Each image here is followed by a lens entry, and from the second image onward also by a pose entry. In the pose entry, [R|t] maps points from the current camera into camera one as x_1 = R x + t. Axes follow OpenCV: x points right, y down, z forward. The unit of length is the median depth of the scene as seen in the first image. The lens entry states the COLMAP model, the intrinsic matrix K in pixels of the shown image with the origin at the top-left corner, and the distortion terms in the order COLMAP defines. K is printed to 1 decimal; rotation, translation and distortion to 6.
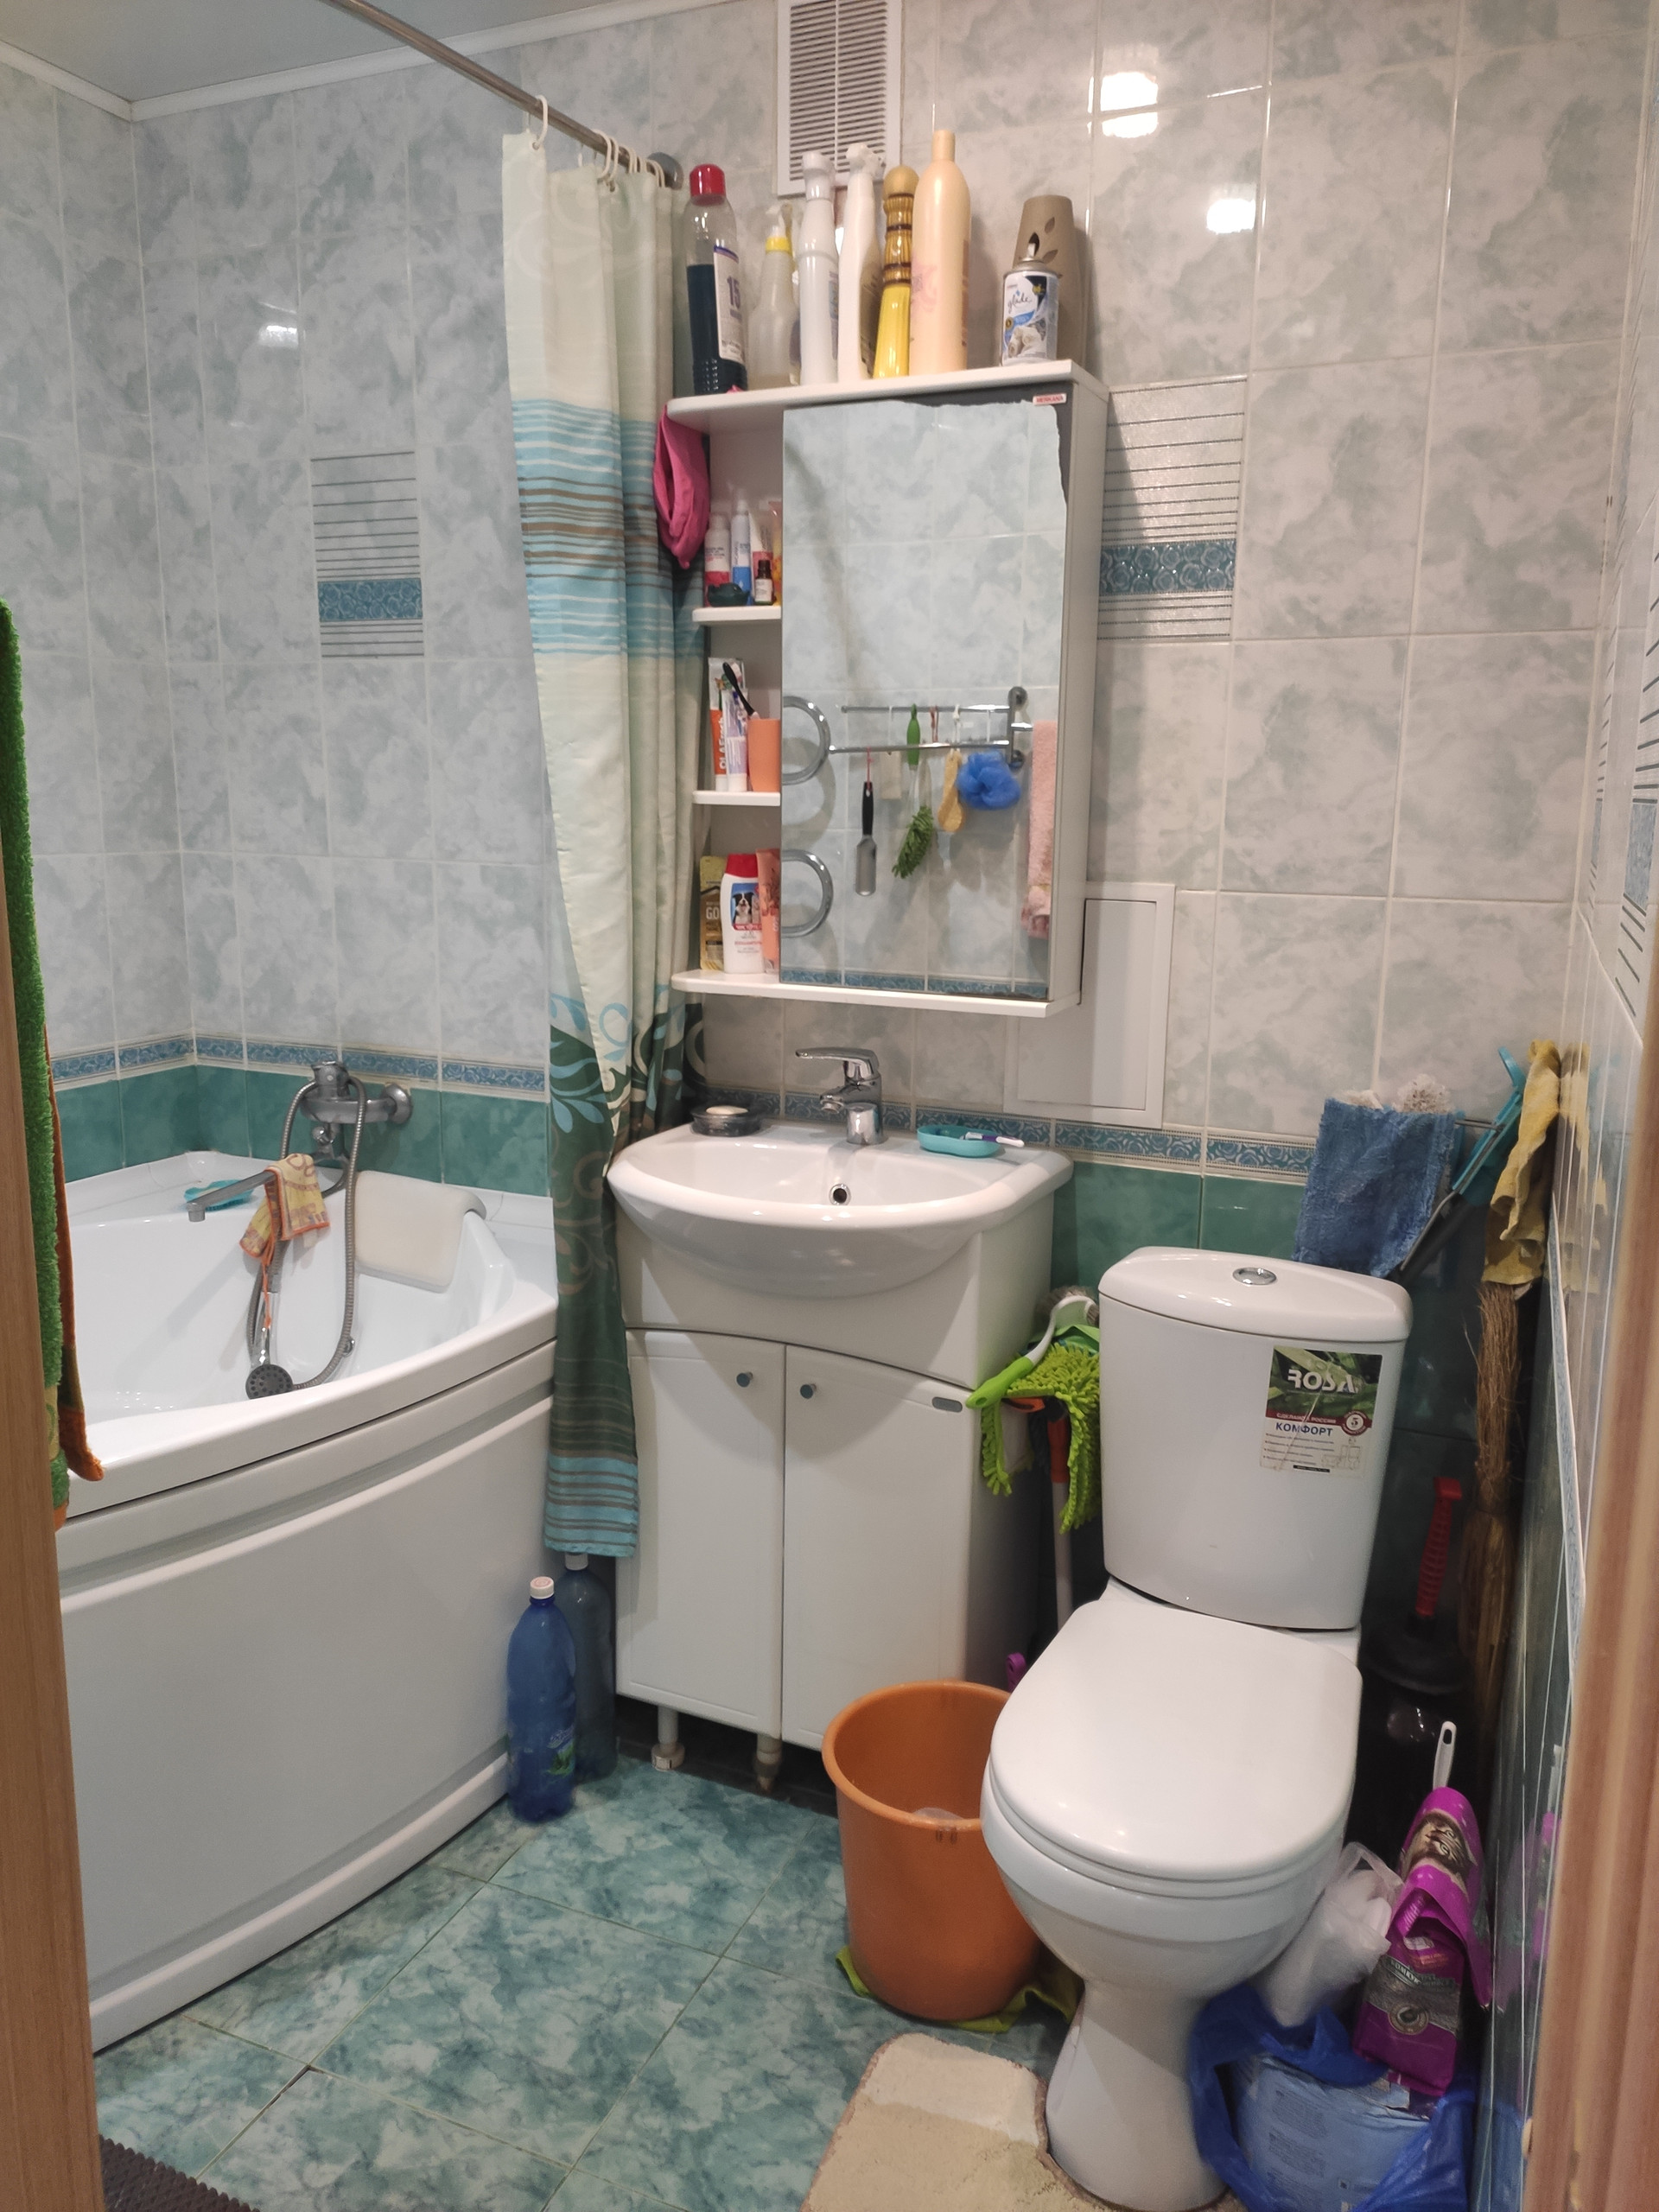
lens RADIAL K [[1651.1, 0, 832.6], [0, 1651.1, 1096.9], [0, 0, 1]] dist [0.042511, -0.041658]
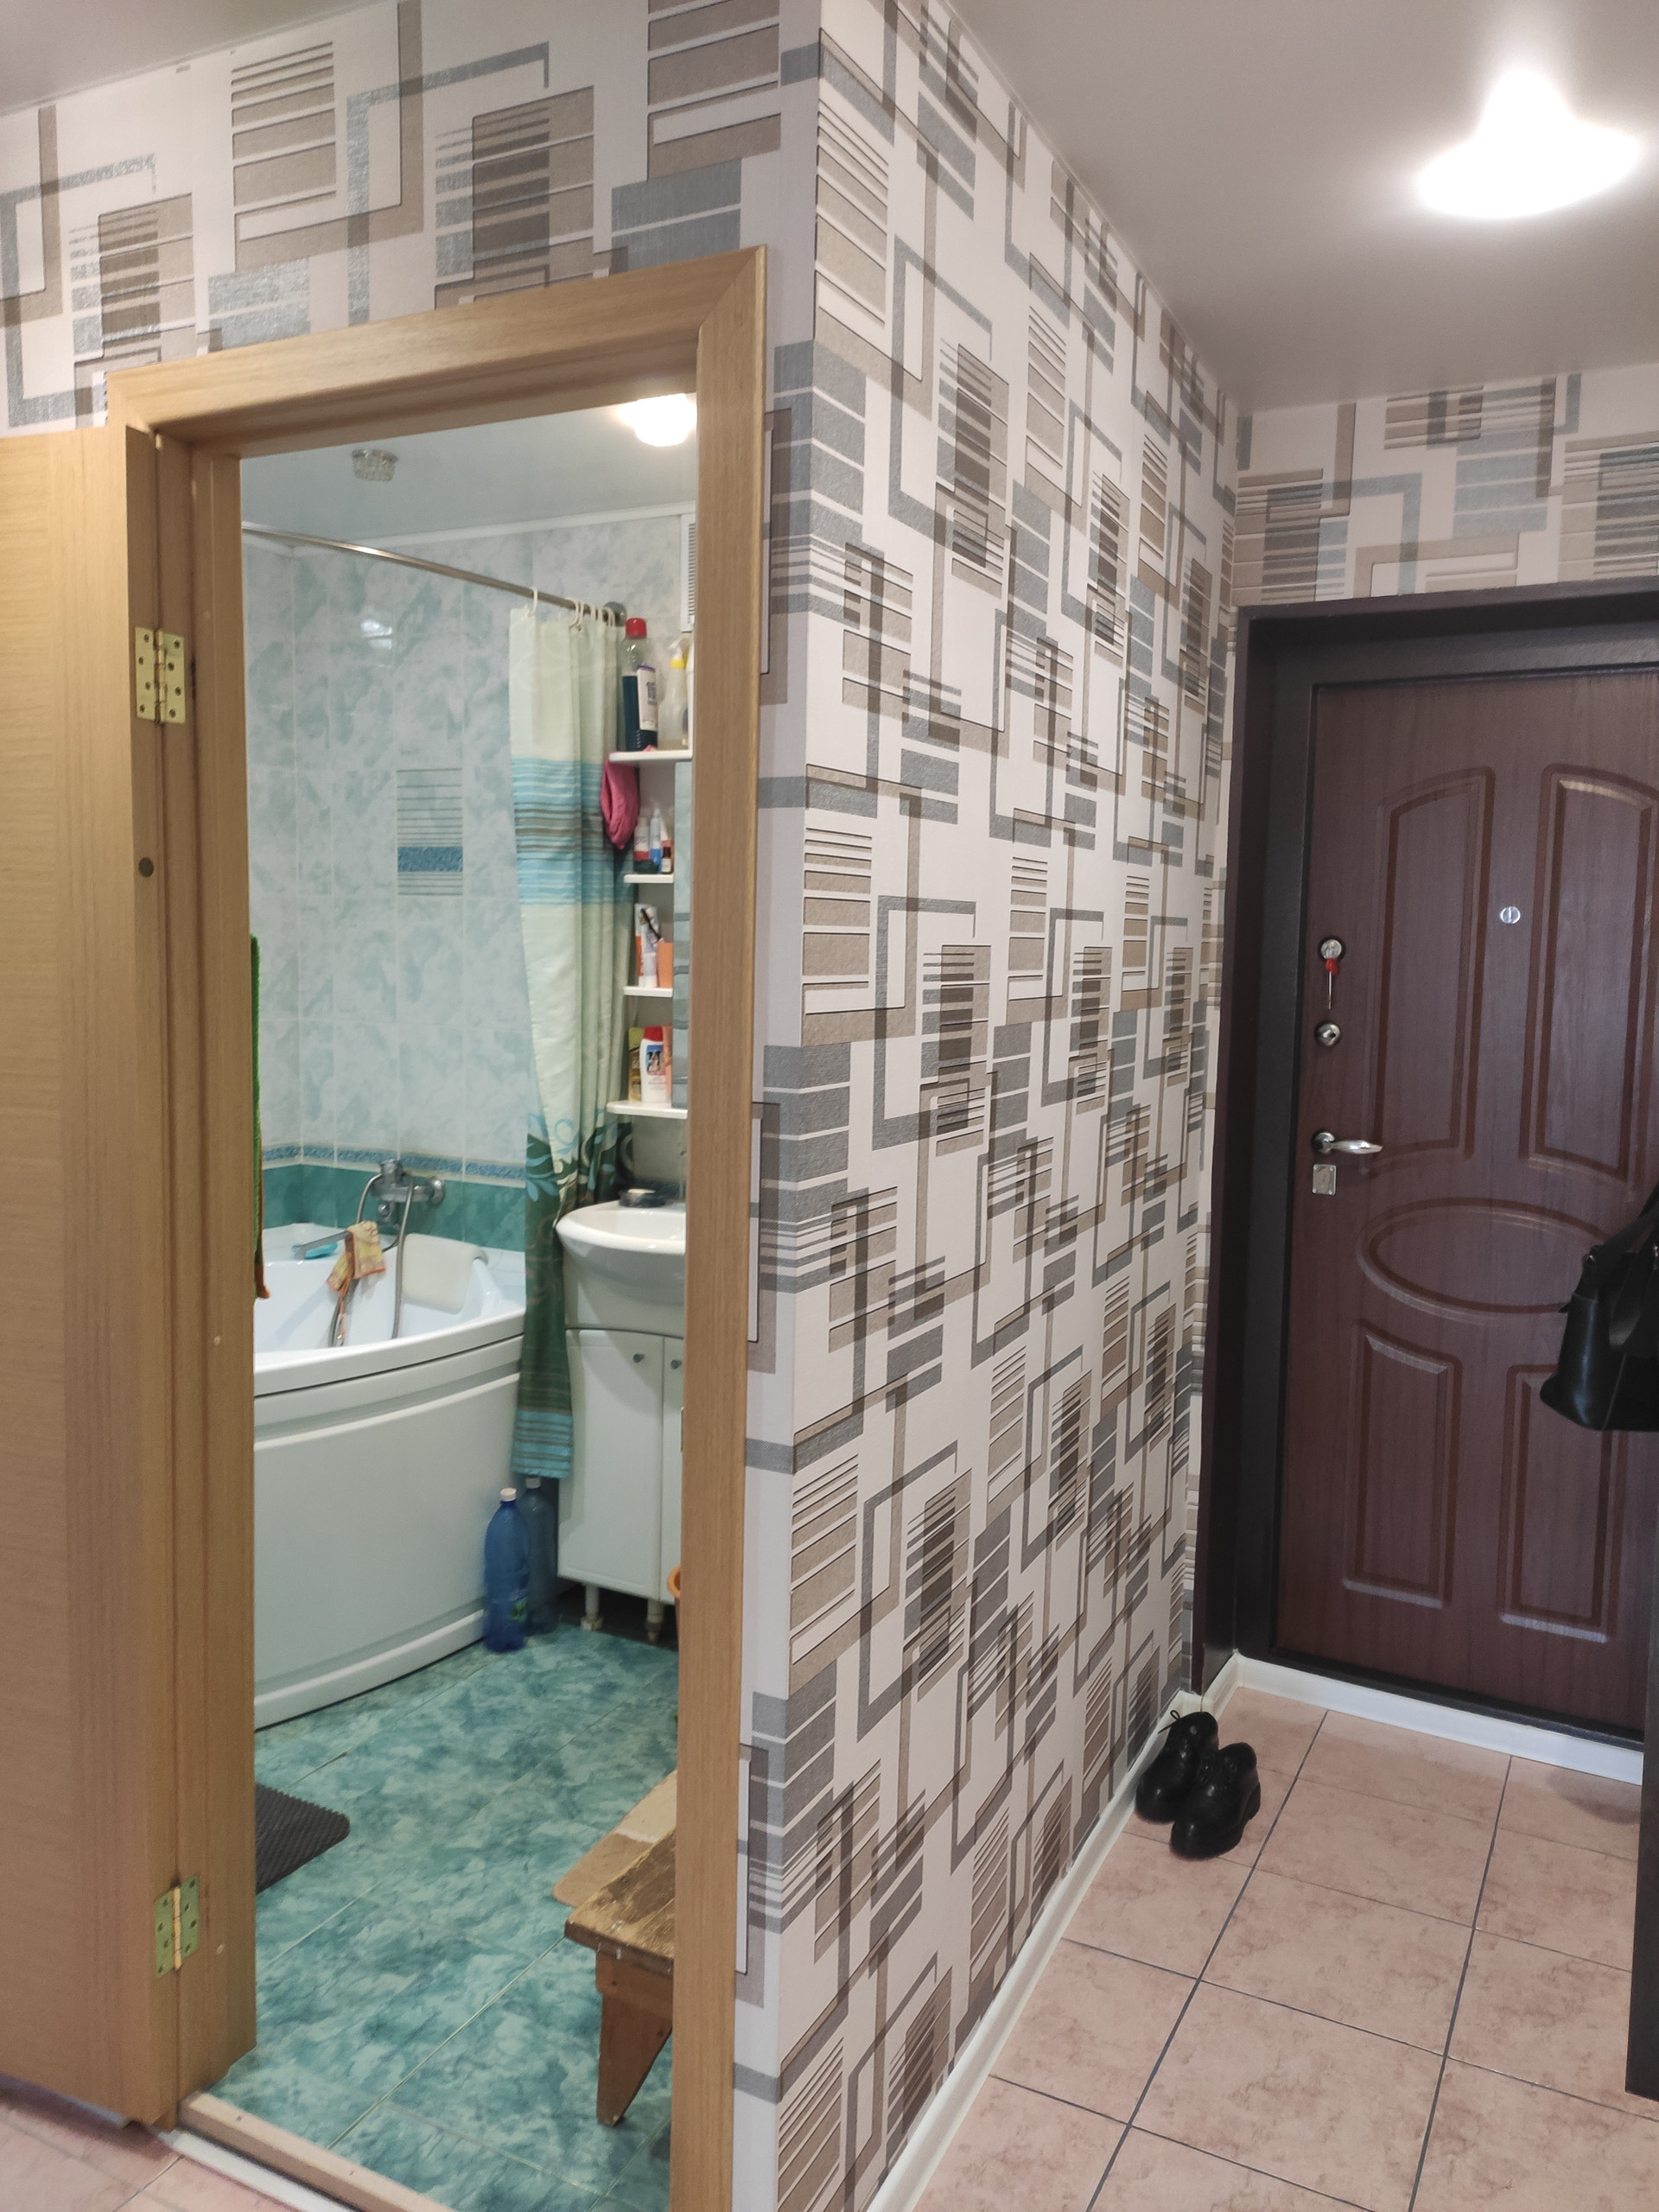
lens RADIAL K [[1651.1, 0, 831.5], [0, 1651.1, 1105.4], [0, 0, 1]] dist [0.042511, -0.041658]
pose [[0.998592, 0.015060, -0.050872, 0.198547], [-0.019592, 0.995767, -0.089803, 0.066279], [0.049304, 0.090673, 0.994660, -0.555020]]
